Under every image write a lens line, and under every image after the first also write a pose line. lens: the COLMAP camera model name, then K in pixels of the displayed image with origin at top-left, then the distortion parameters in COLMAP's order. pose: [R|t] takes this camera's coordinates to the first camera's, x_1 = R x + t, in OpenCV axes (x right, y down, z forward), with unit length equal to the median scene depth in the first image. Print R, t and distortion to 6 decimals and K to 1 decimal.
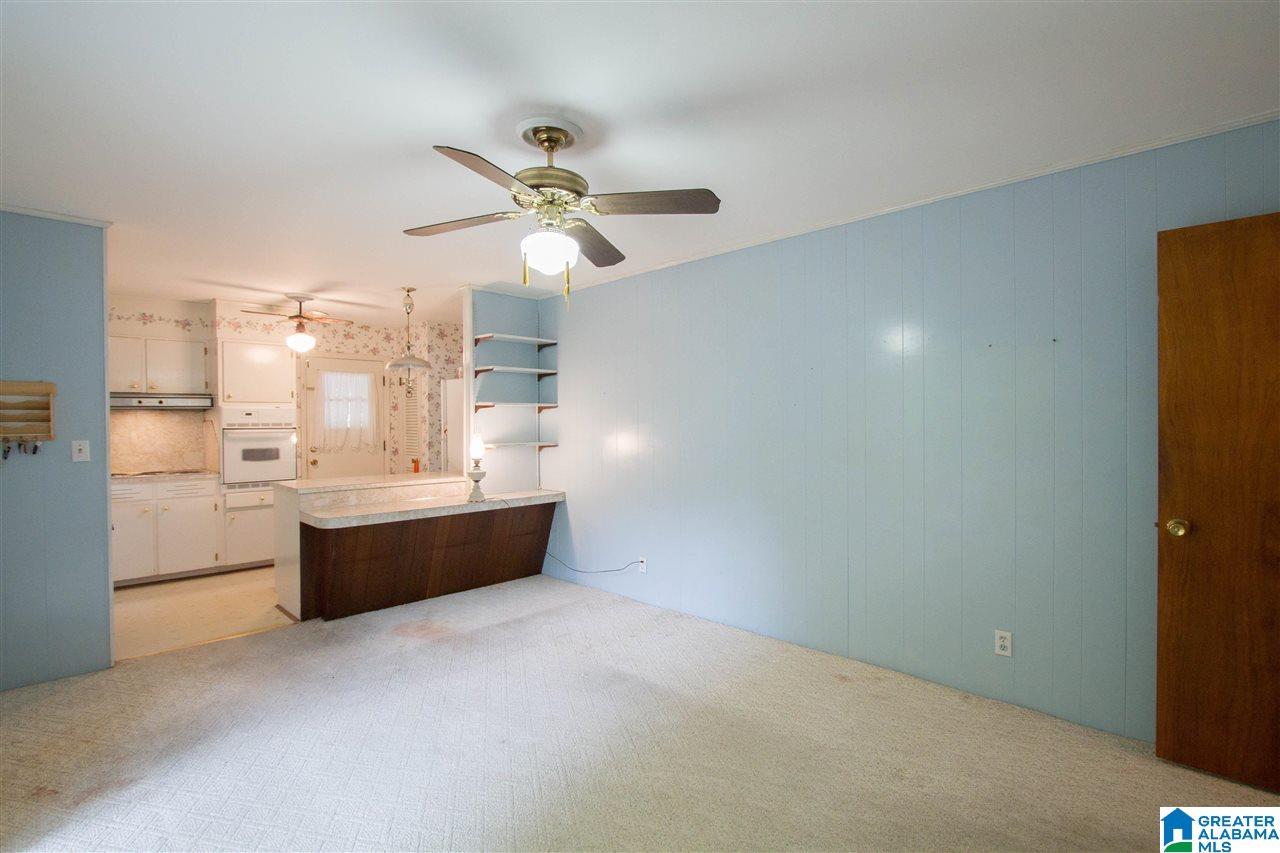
lens RADIAL K [[604.0, 0, 649.5], [0, 604.0, 425.6], [0, 0, 1]] dist [-0.019533, 0.001547]
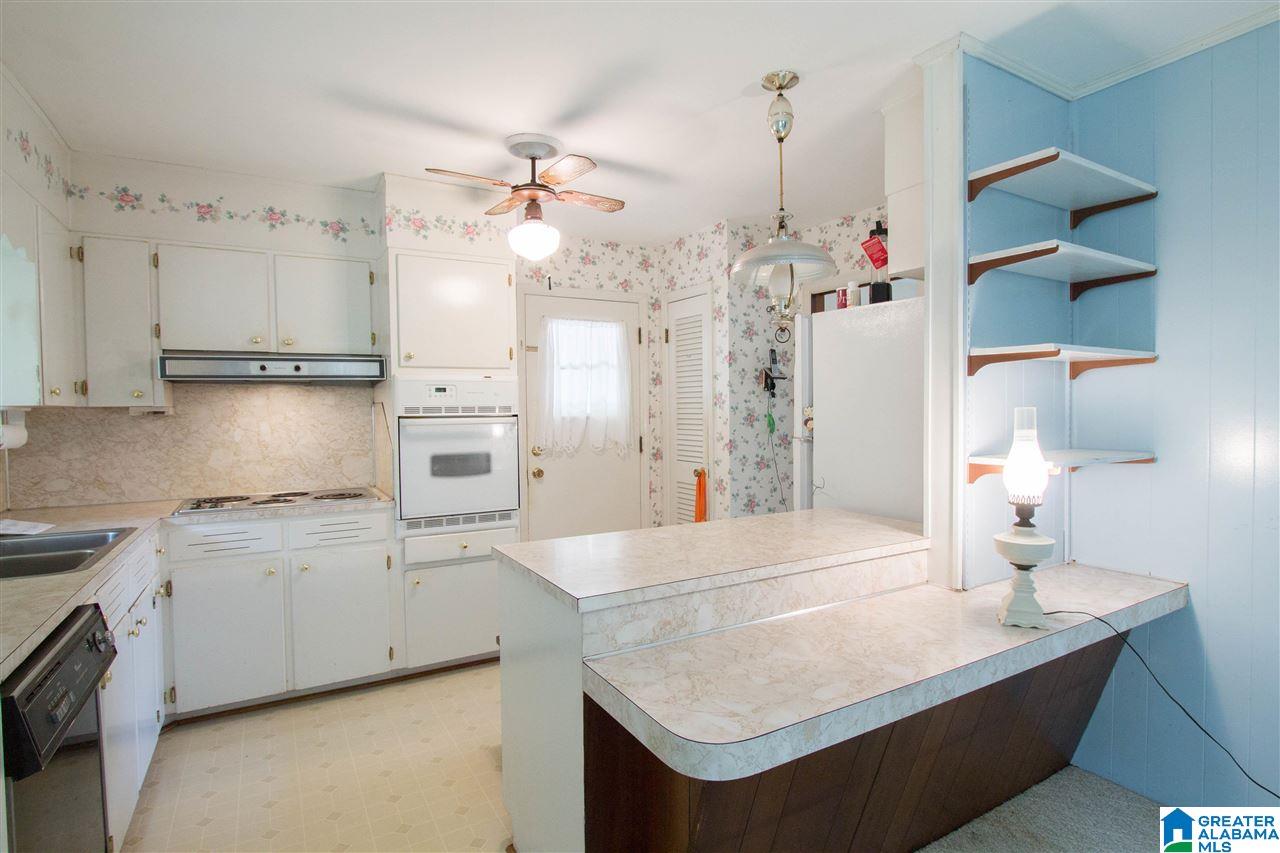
lens RADIAL K [[645.6, 0, 648.1], [0, 645.6, 425.3], [0, 0, 1]] dist [-0.023507, 0.005794]
pose [[0.963357, 0.002871, -0.268206, -0.348826], [0.002786, 0.999782, 0.020708, 0.001443], [0.268207, -0.020696, 0.963139, 0.513045]]
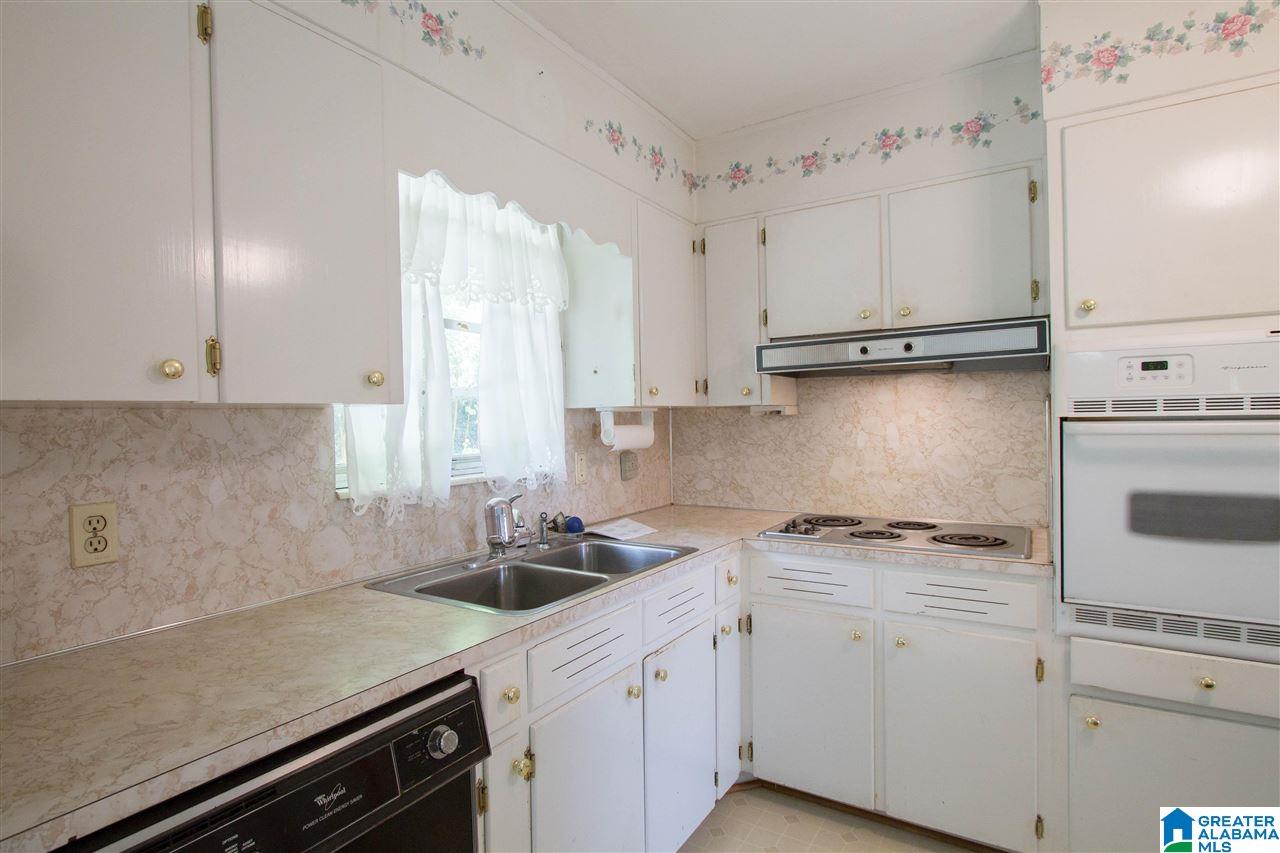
lens RADIAL K [[645.6, 0, 646.6], [0, 645.6, 426.3], [0, 0, 1]] dist [-0.023507, 0.005794]
pose [[0.213715, 0.017249, -0.976744, -0.451387], [0.009750, 0.999757, 0.019788, 0.000757], [0.976847, -0.013752, 0.213495, 0.739328]]
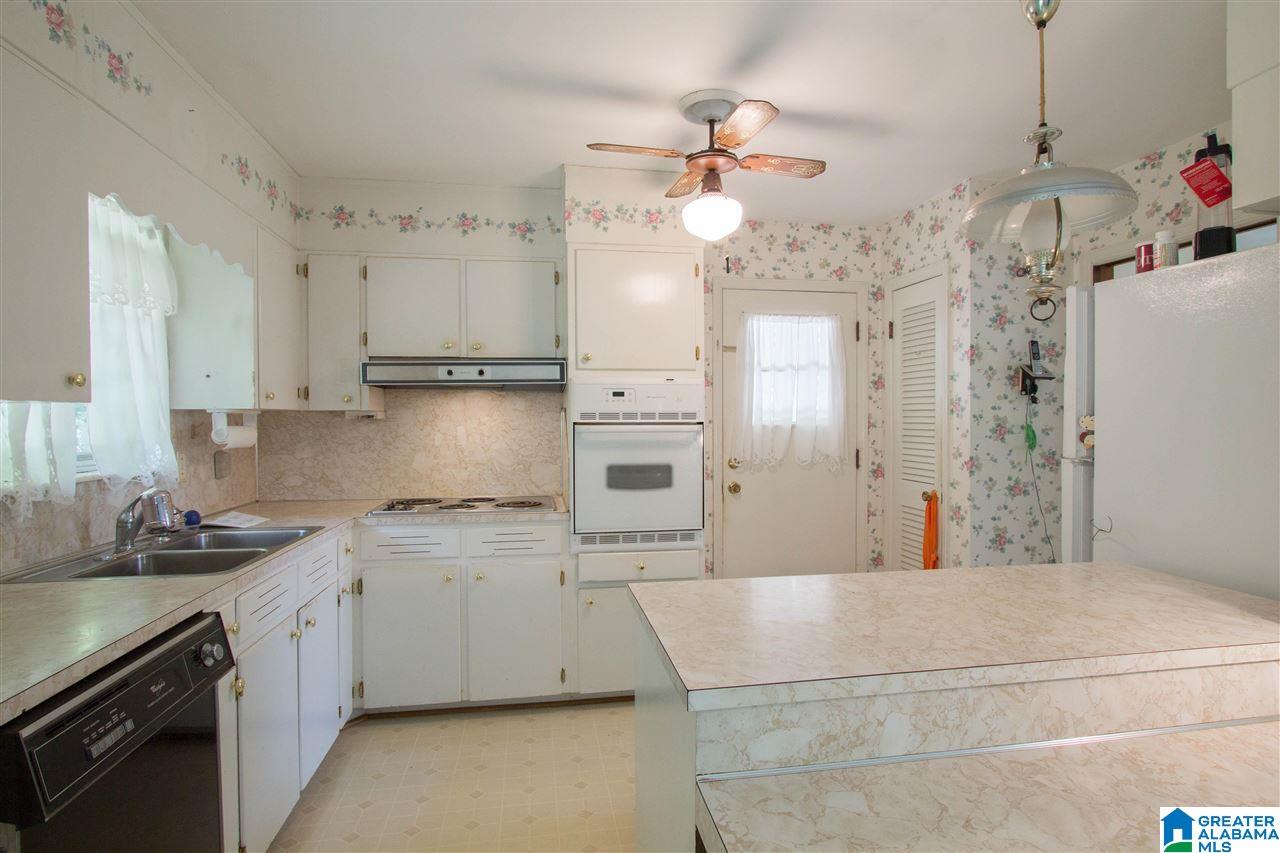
lens RADIAL K [[645.6, 0, 647.6], [0, 645.6, 426.0], [0, 0, 1]] dist [-0.023507, 0.005794]
pose [[0.806934, 0.011442, -0.590530, -0.350613], [-0.006973, 0.999927, 0.009846, 0.001924], [0.590600, -0.003828, 0.806955, 0.610125]]
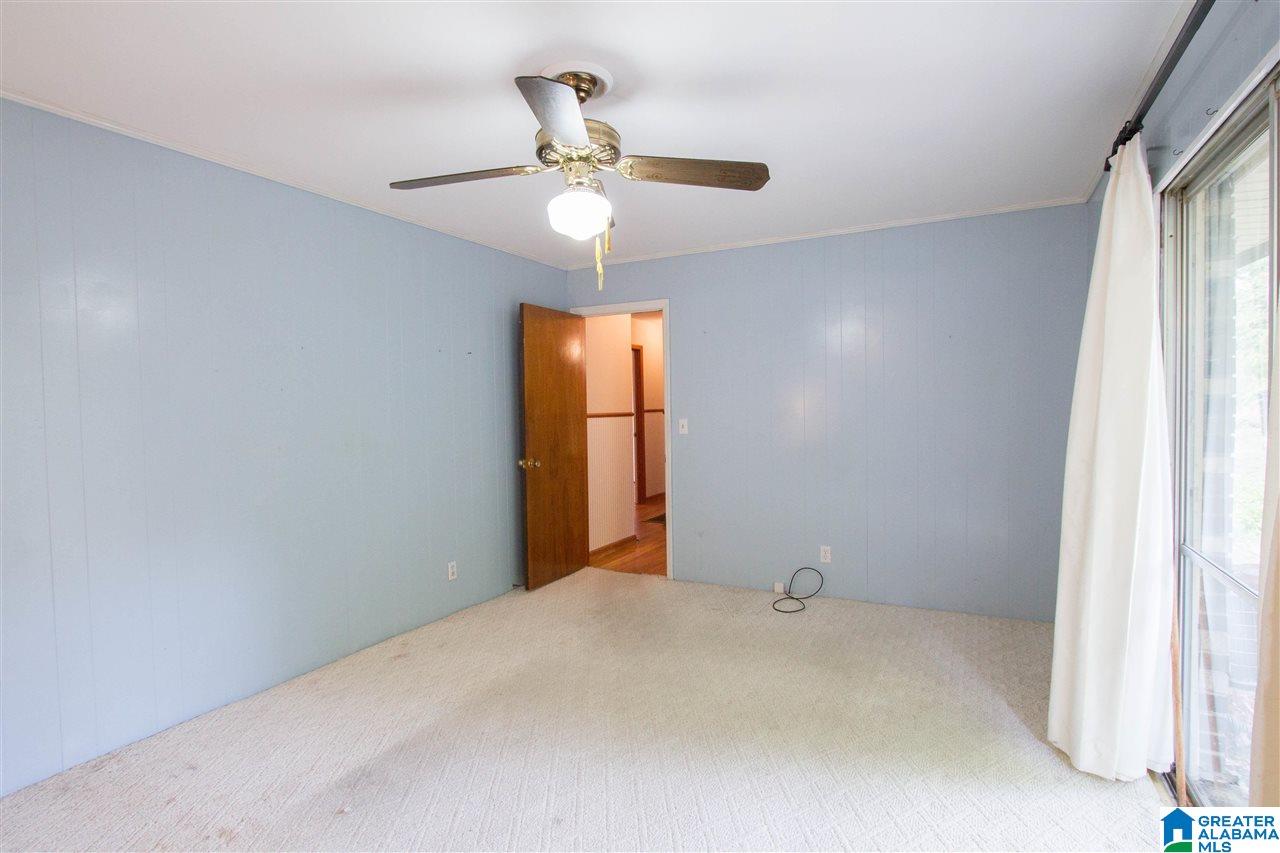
lens RADIAL K [[645.6, 0, 637.4], [0, 645.6, 433.5], [0, 0, 1]] dist [-0.023507, 0.005794]
pose [[-0.275735, -0.031864, 0.960705, -0.497065], [0.026544, 0.998817, 0.040747, 0.001473], [-0.960867, 0.036737, -0.274563, 0.529781]]
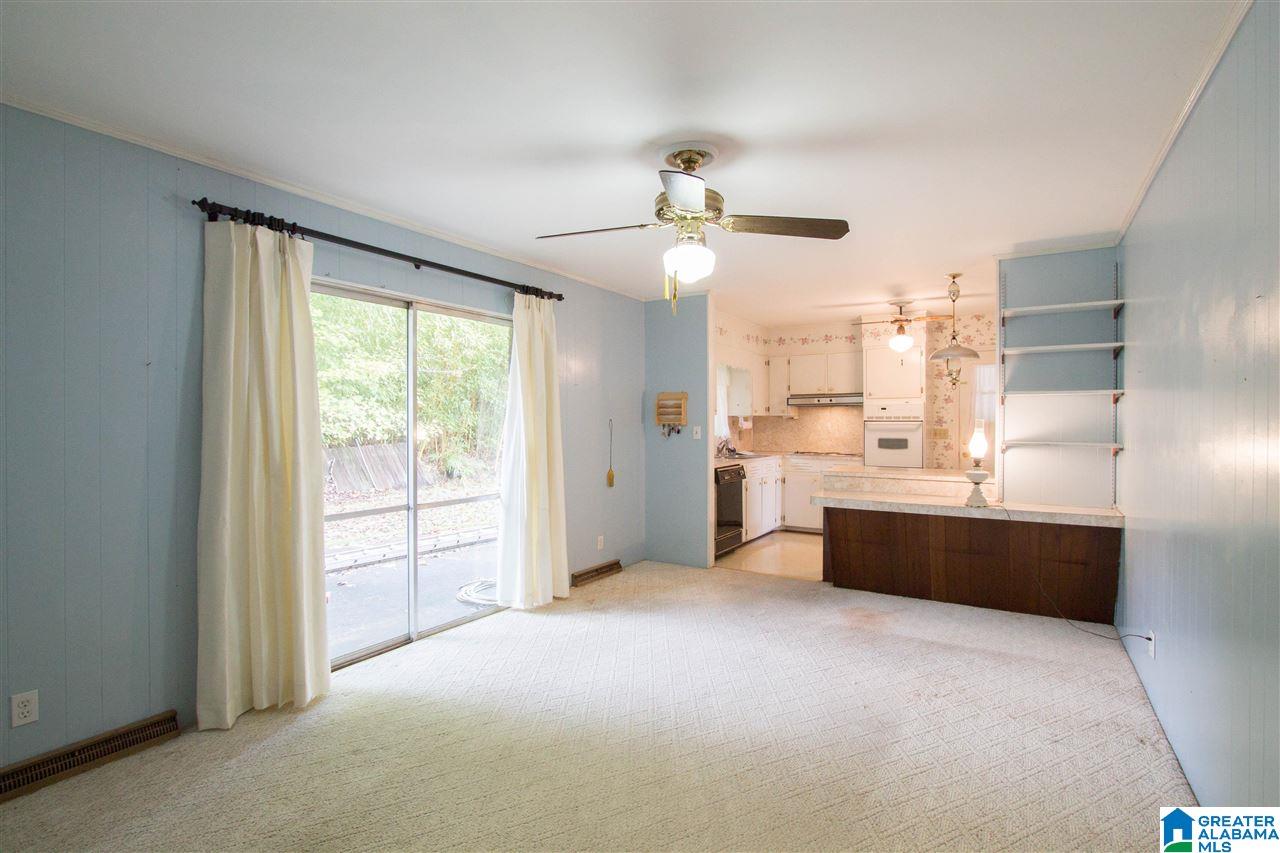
lens RADIAL K [[604.0, 0, 648.2], [0, 604.0, 427.6], [0, 0, 1]] dist [-0.019533, 0.001547]
pose [[0.214761, 0.020173, -0.976458, 0.401990], [-0.006015, 0.999795, 0.019332, -0.002168], [0.976648, 0.001722, 0.214838, 0.306415]]
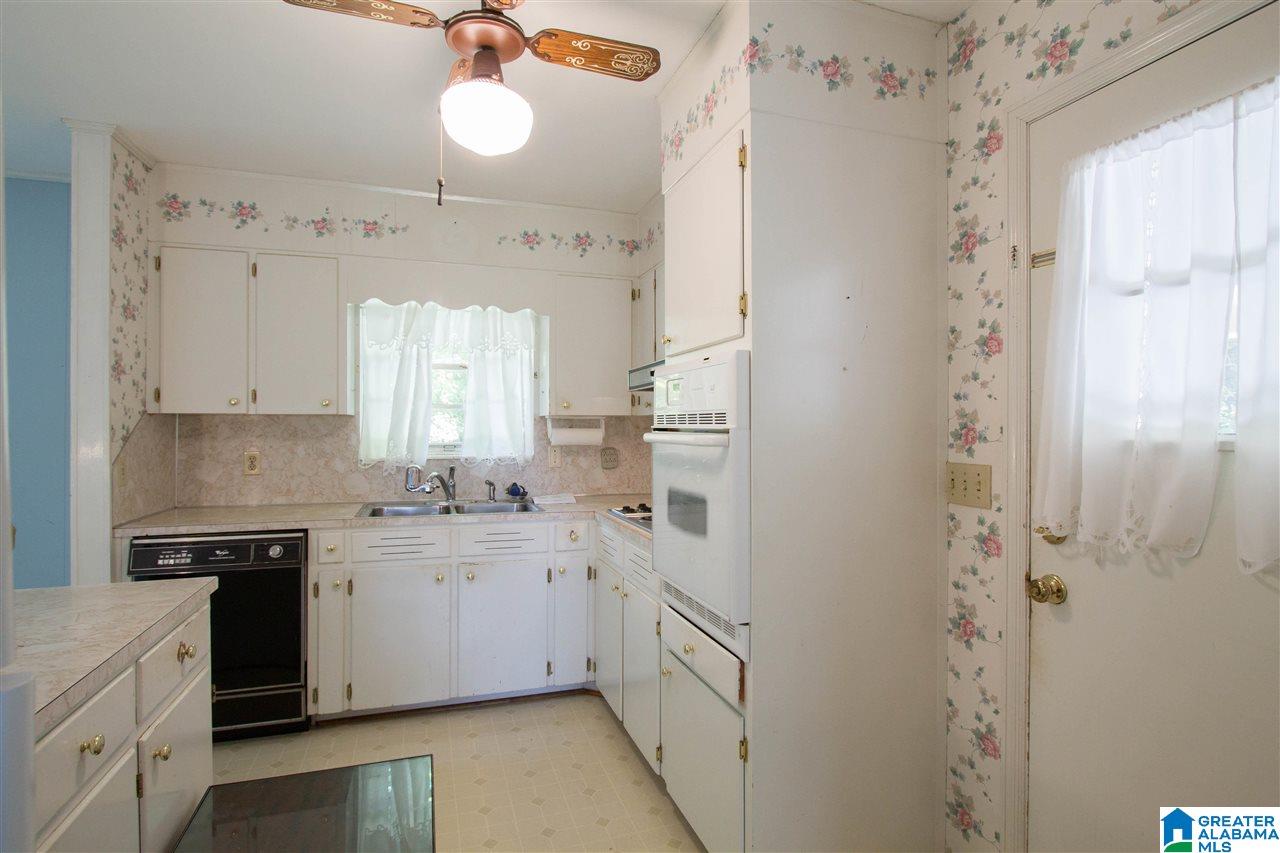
lens RADIAL K [[645.6, 0, 644.7], [0, 645.6, 423.8], [0, 0, 1]] dist [-0.023507, 0.005794]
pose [[-0.456681, 0.006589, -0.889606, -0.348496], [-0.003183, 0.999954, 0.009040, -0.001664], [0.889625, 0.006960, -0.456639, 1.198420]]
